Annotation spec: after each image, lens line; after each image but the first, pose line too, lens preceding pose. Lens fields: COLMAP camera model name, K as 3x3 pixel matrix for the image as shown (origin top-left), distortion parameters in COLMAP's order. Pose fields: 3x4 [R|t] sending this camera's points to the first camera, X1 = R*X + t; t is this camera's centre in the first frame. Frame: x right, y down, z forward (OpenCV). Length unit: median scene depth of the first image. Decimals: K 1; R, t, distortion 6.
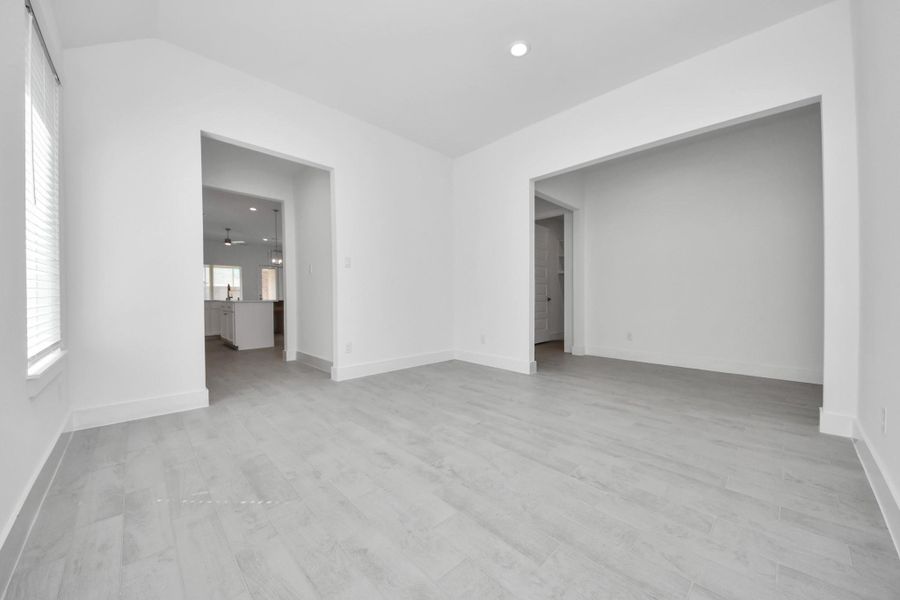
lens RADIAL K [[327.3, 0, 445.1], [0, 327.3, 304.5], [0, 0, 1]] dist [0.016462, -0.000089]
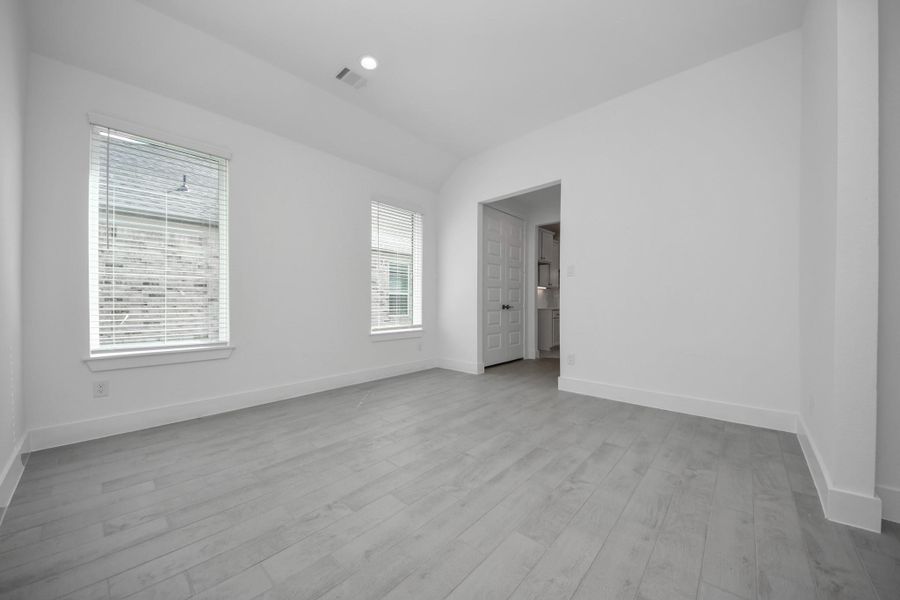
lens RADIAL K [[327.3, 0, 445.1], [0, 327.3, 304.5], [0, 0, 1]] dist [0.016462, -0.000089]
pose [[0.056620, 0.006656, -0.998374, 0.987570], [-0.019536, 0.999794, 0.005557, -0.027945], [0.998205, 0.019189, 0.056738, 0.933563]]
